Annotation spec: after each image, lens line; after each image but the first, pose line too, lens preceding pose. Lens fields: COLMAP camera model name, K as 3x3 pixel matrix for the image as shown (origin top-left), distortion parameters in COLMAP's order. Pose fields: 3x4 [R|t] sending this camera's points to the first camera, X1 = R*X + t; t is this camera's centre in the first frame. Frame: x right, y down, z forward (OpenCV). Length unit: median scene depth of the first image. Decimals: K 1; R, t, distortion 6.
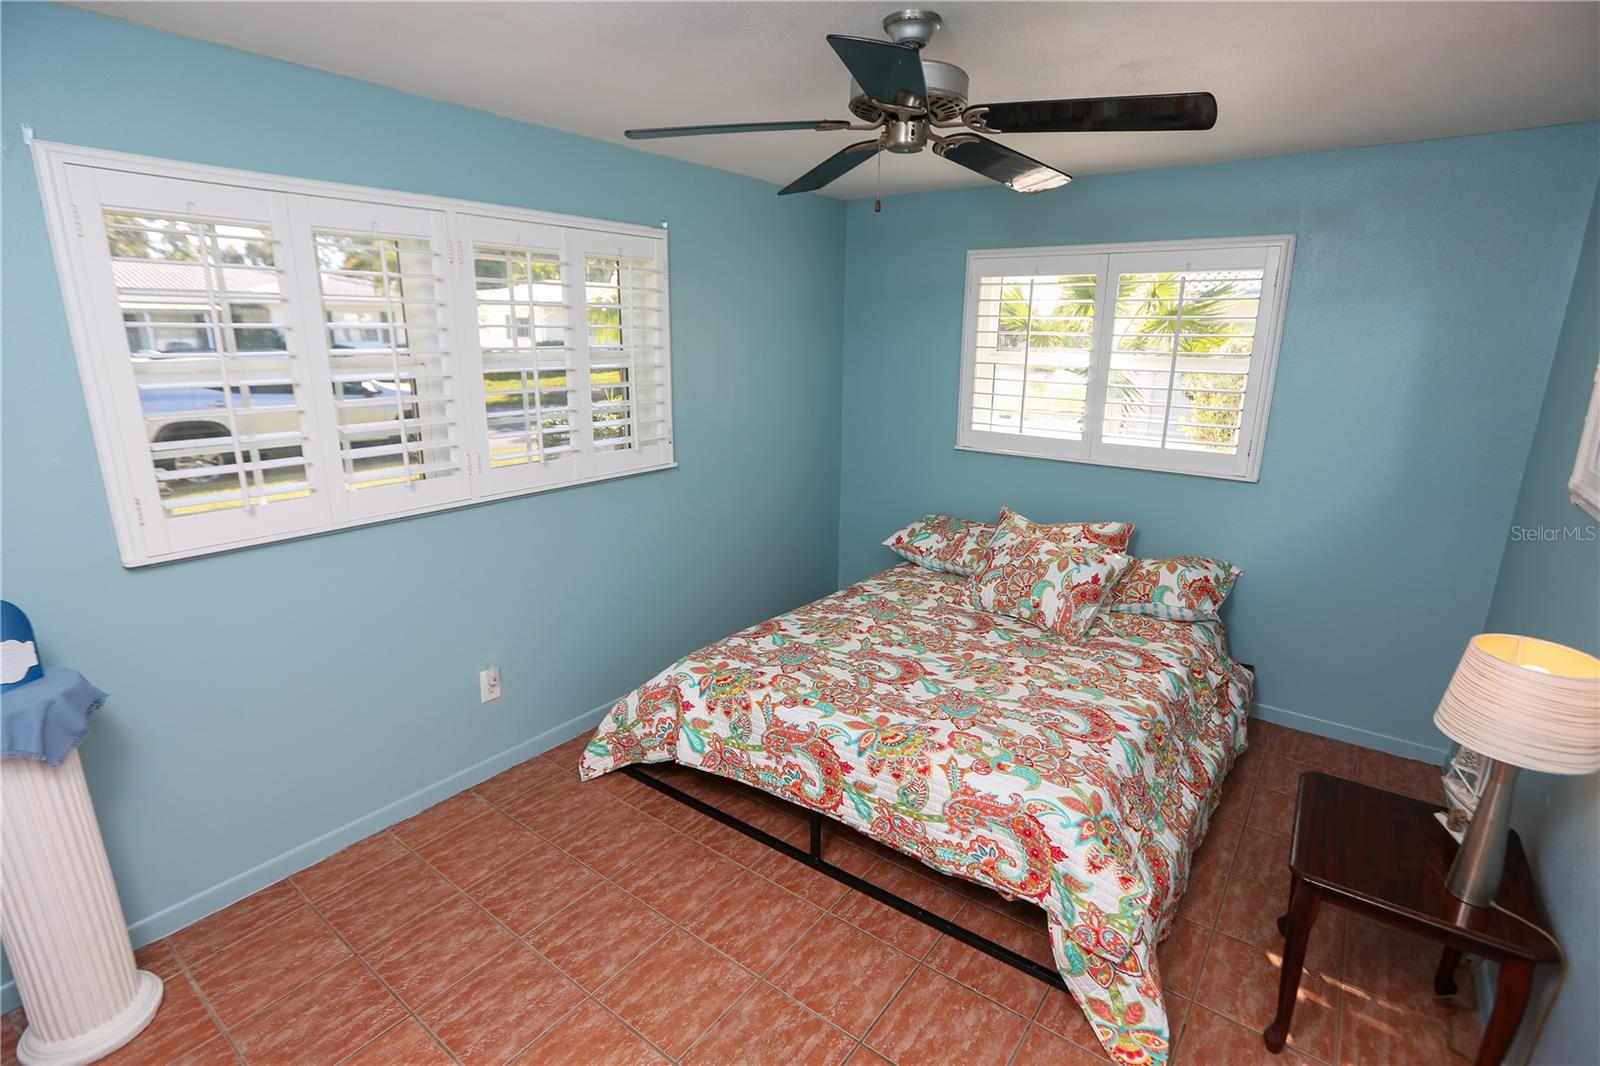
lens RADIAL K [[763.7, 0, 798.3], [0, 763.7, 539.3], [0, 0, 1]] dist [-0.067416, 0.034905]
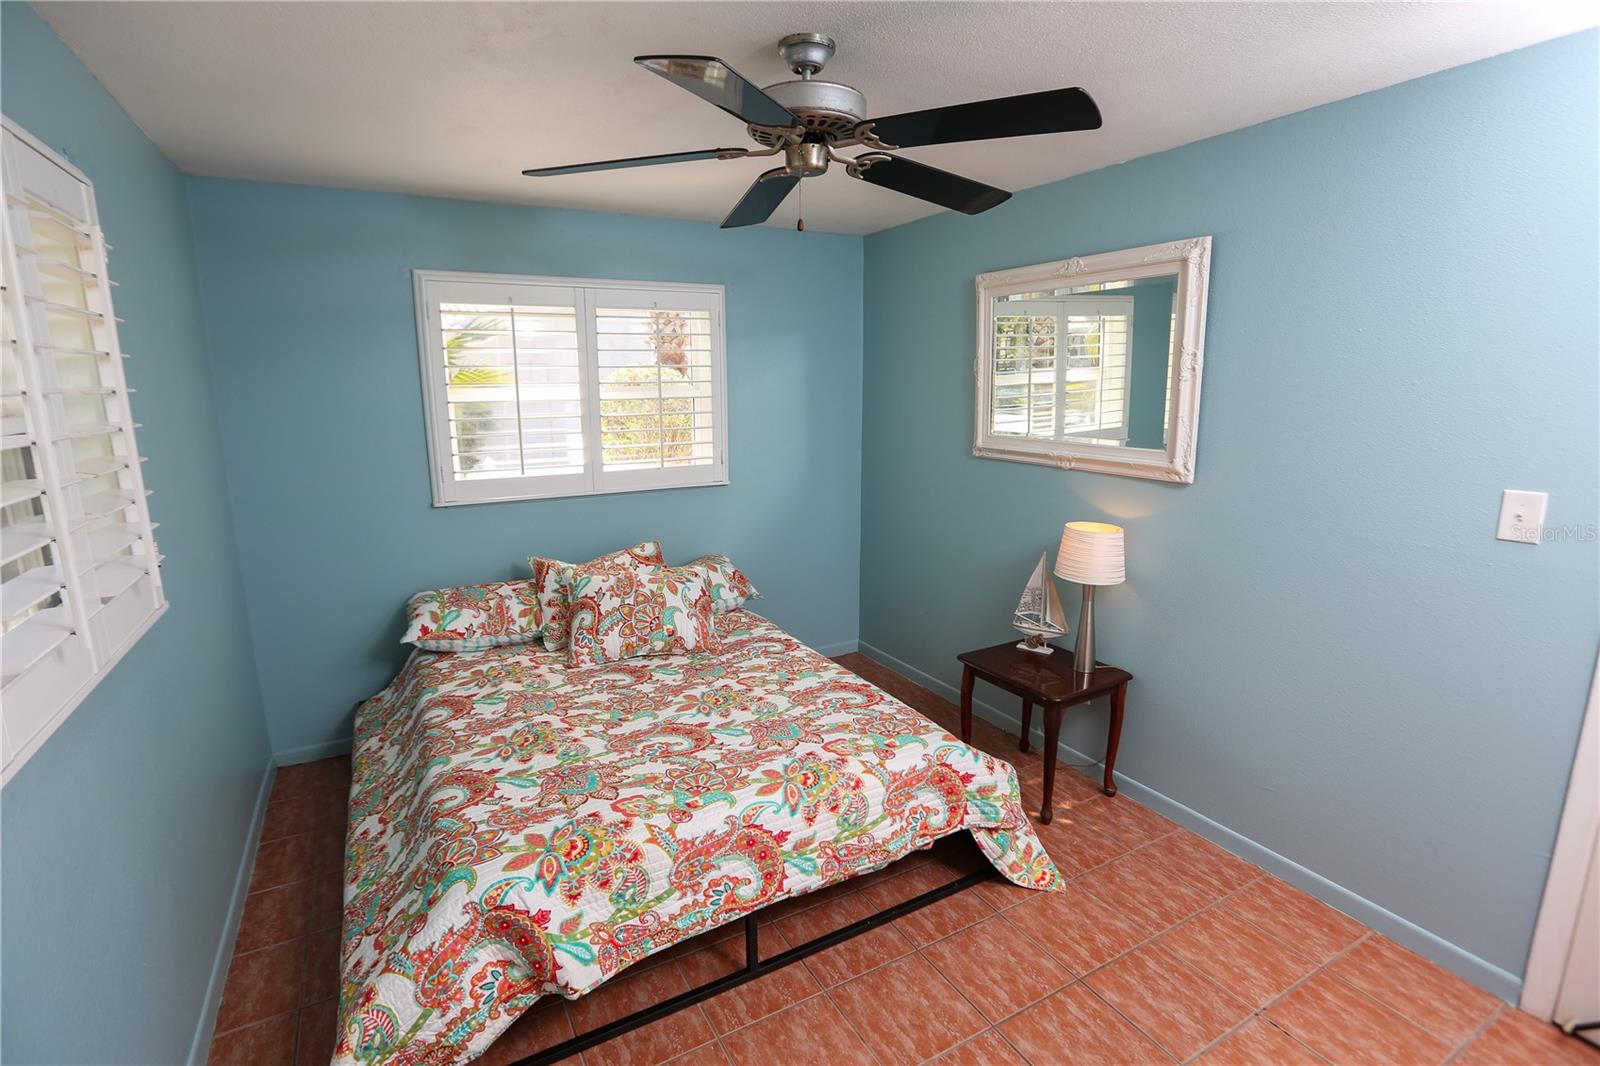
lens RADIAL K [[763.7, 0, 798.3], [0, 763.7, 539.3], [0, 0, 1]] dist [-0.067416, 0.034905]
pose [[0.401348, -0.196603, 0.894576, -0.556053], [0.245859, 0.963971, 0.101550, -0.105082], [-0.882311, 0.179183, 0.435225, 0.446713]]
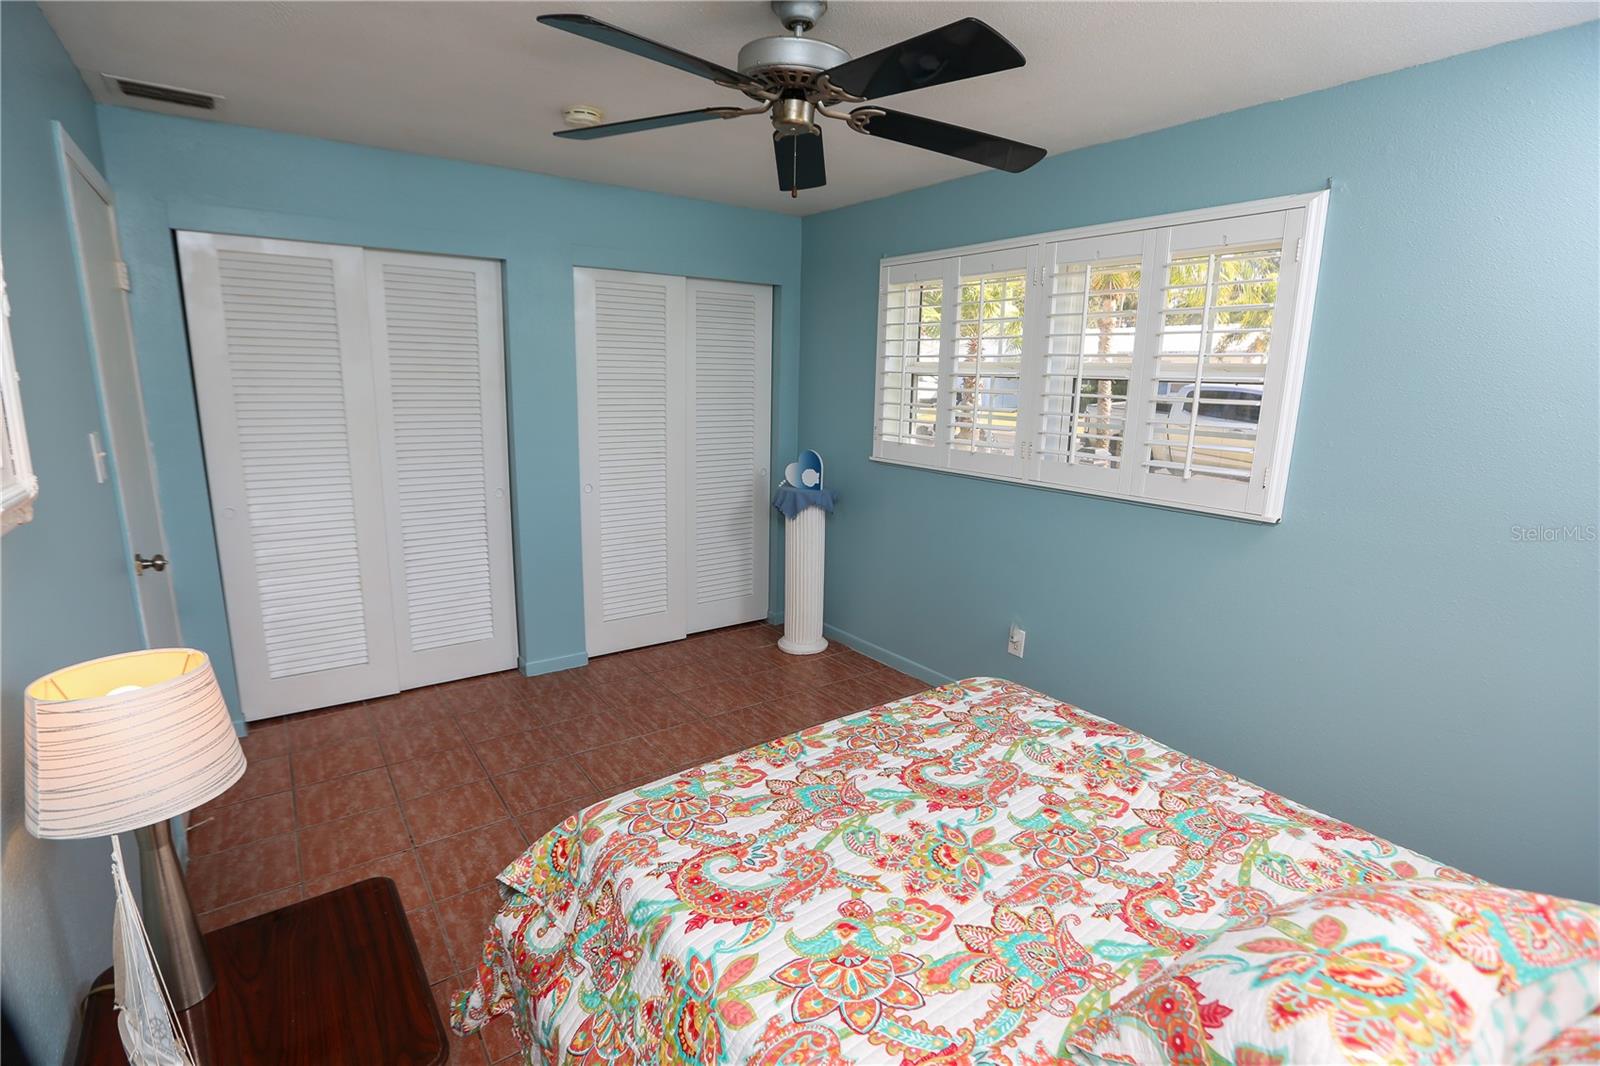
lens RADIAL K [[763.3, 0, 772.5], [0, 763.3, 529.1], [0, 0, 1]] dist [0.000197, 0.000246]
pose [[-0.304920, 0.188718, -0.933493, 0.790266], [-0.258487, 0.926979, 0.271834, -0.195465], [0.916629, 0.324183, -0.233874, 0.932610]]
